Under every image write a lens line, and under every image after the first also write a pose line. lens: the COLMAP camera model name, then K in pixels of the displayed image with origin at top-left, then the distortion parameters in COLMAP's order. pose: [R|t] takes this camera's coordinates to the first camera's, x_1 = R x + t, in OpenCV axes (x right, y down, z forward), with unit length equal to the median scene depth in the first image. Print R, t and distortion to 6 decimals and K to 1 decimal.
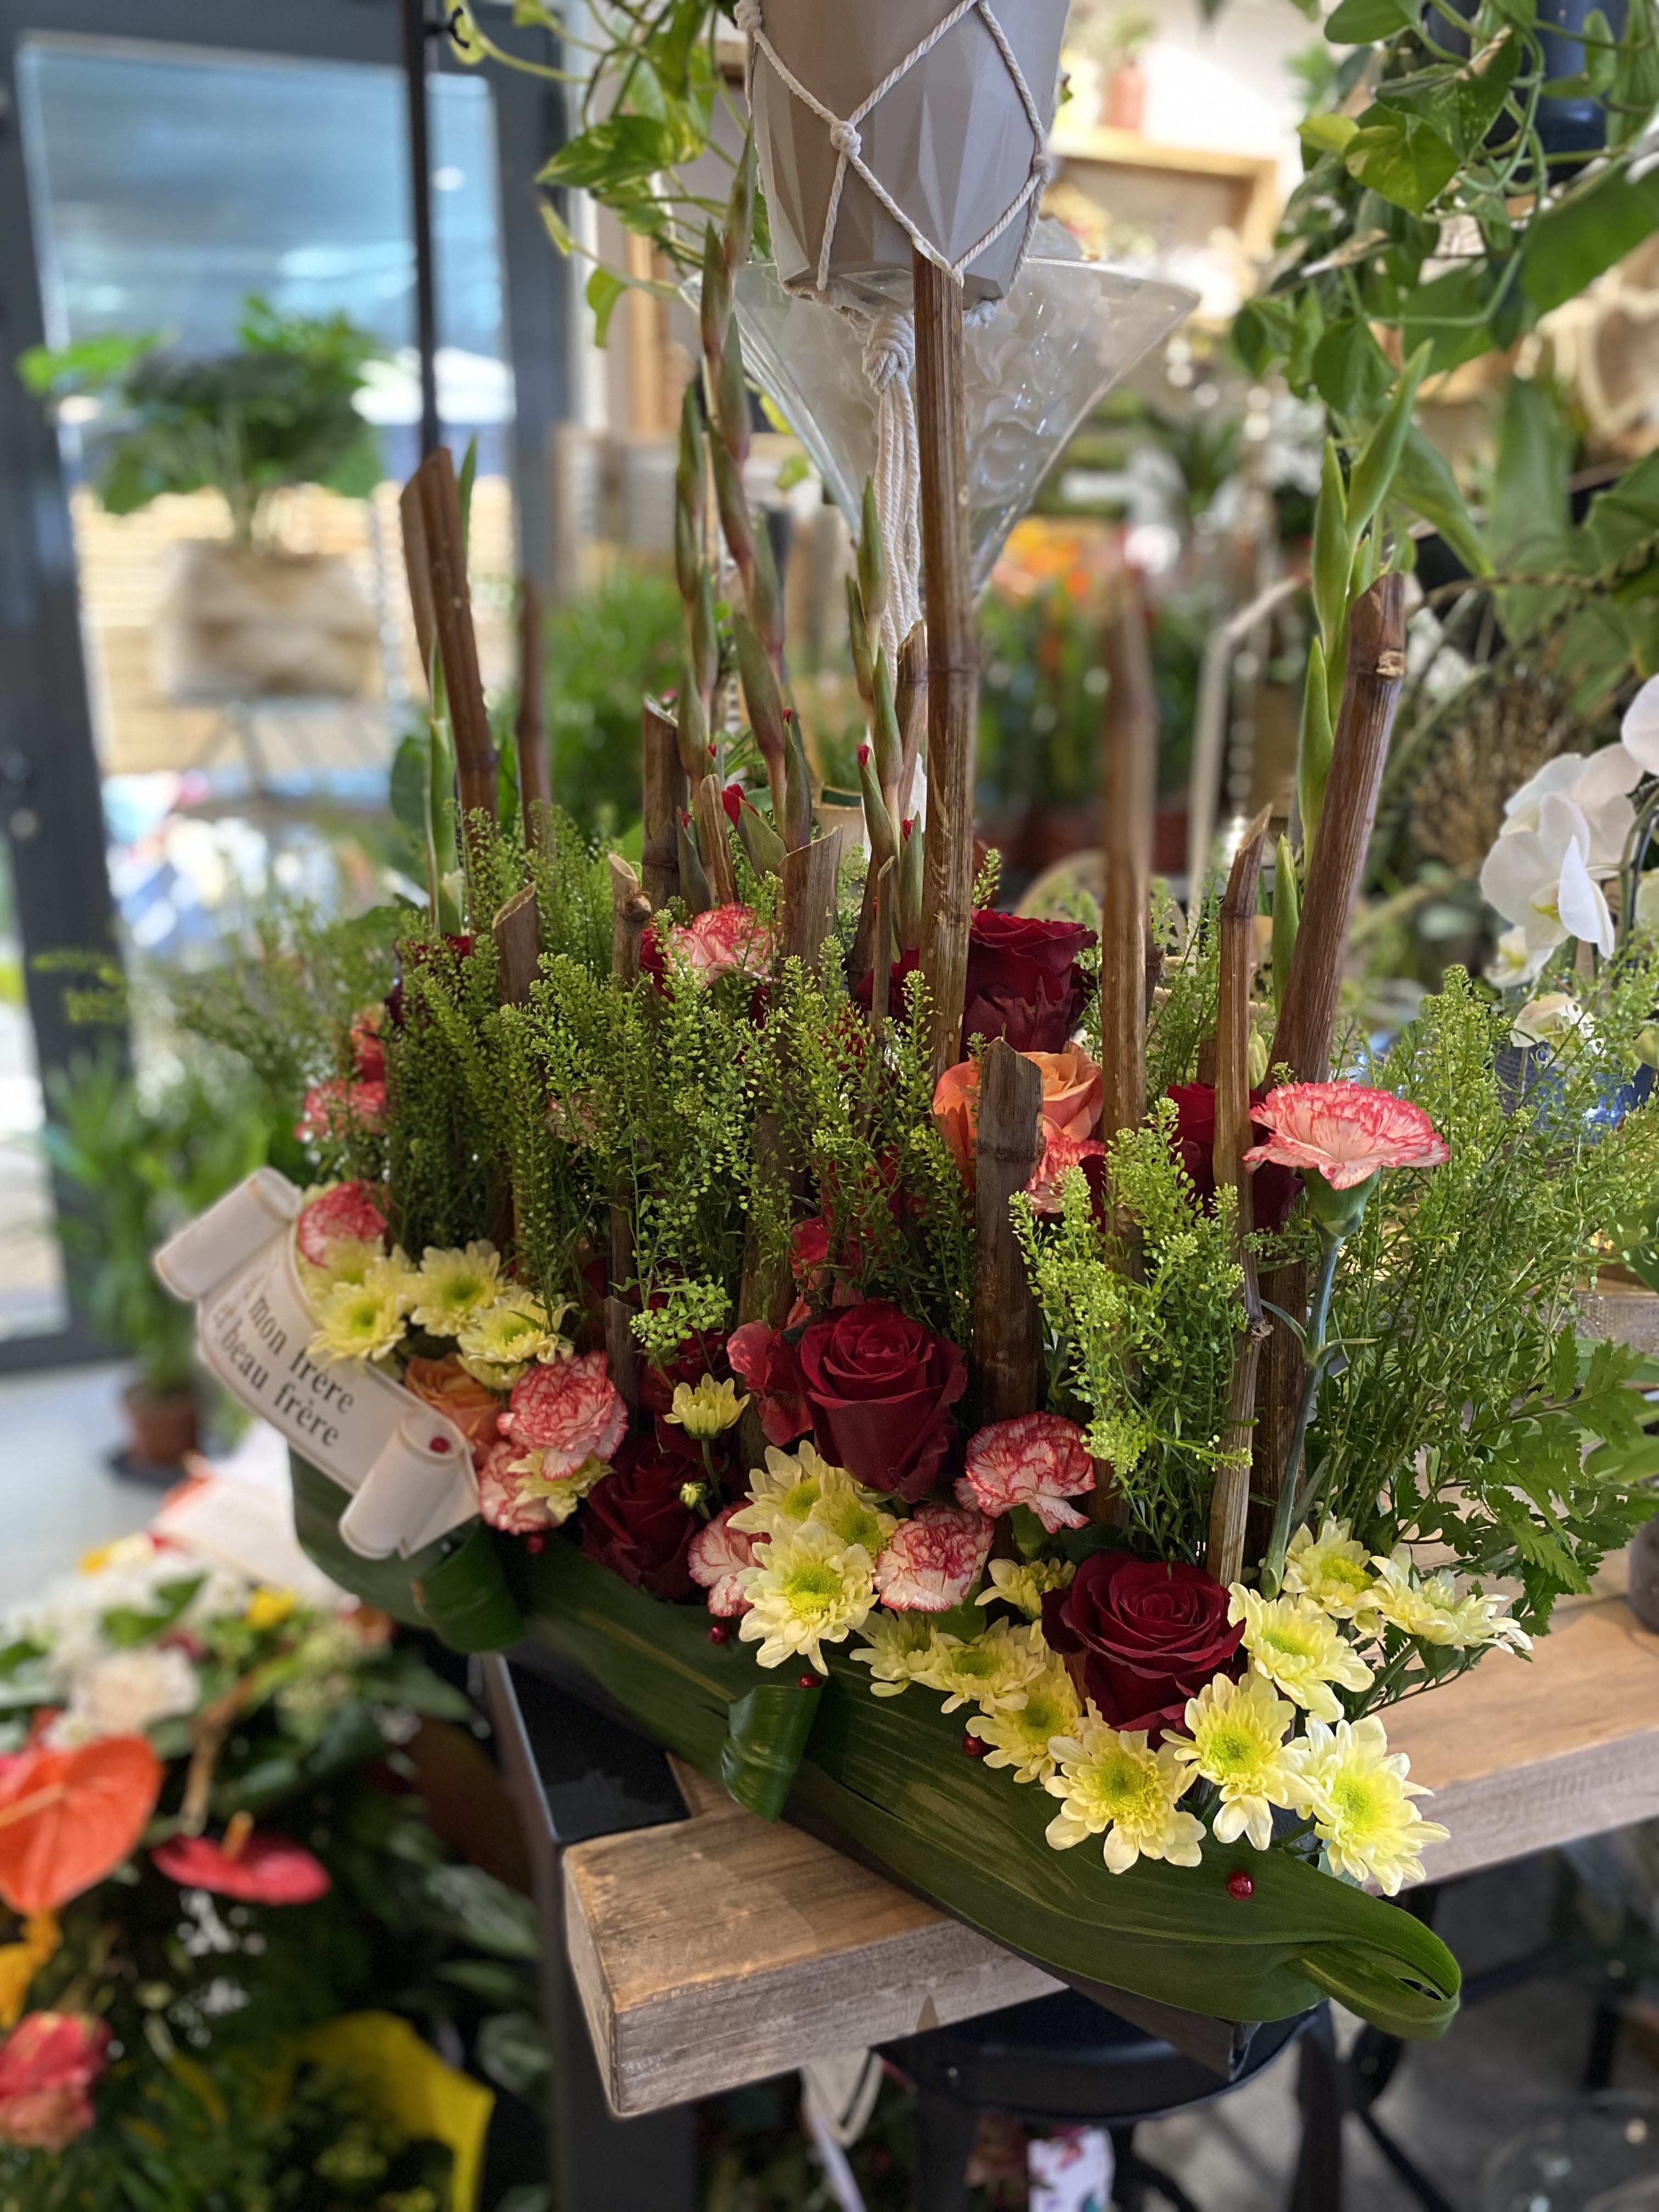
lens RADIAL K [[1696.0, 0, 832.0], [0, 1696.0, 1101.3], [0, 0, 1]] dist [0.006359, 0.007382]
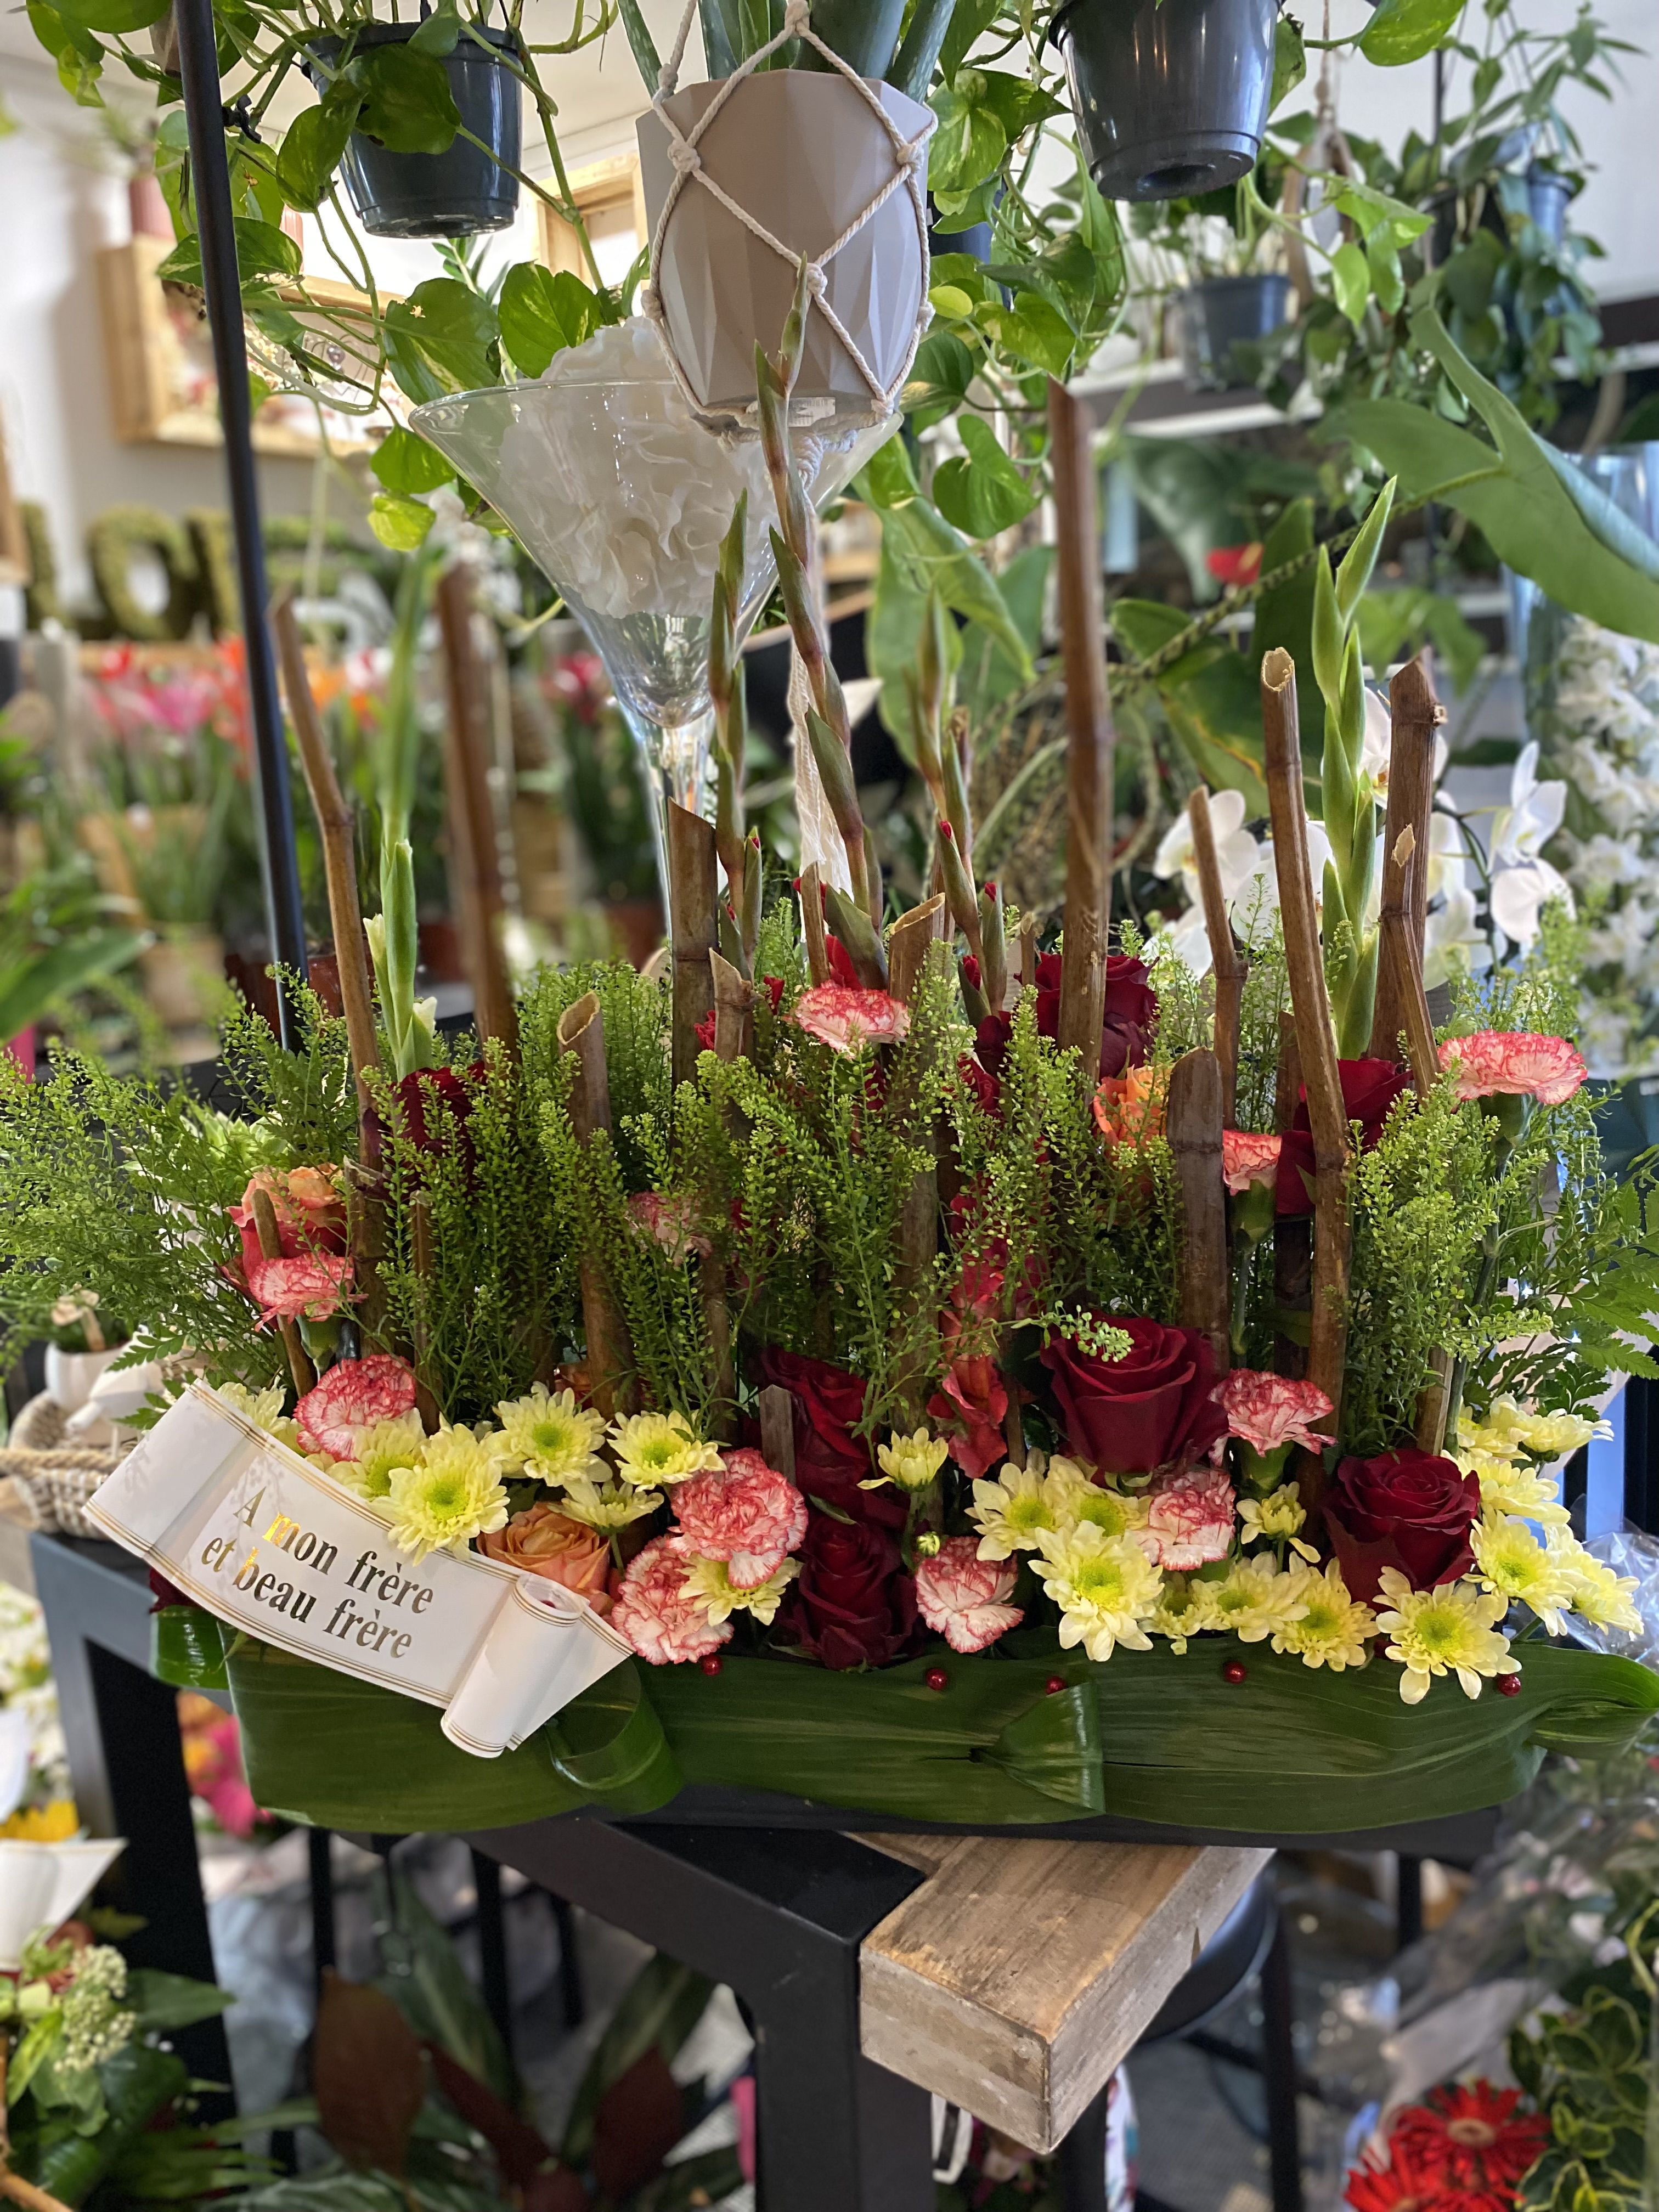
lens RADIAL K [[1696.0, 0, 832.5], [0, 1696.0, 1107.1], [0, 0, 1]] dist [0.006359, 0.007382]
pose [[0.843204, -0.163475, 0.512135, -0.621058], [0.196430, 0.980462, -0.010447, -0.030406], [-0.500421, 0.109408, 0.858841, 0.113908]]
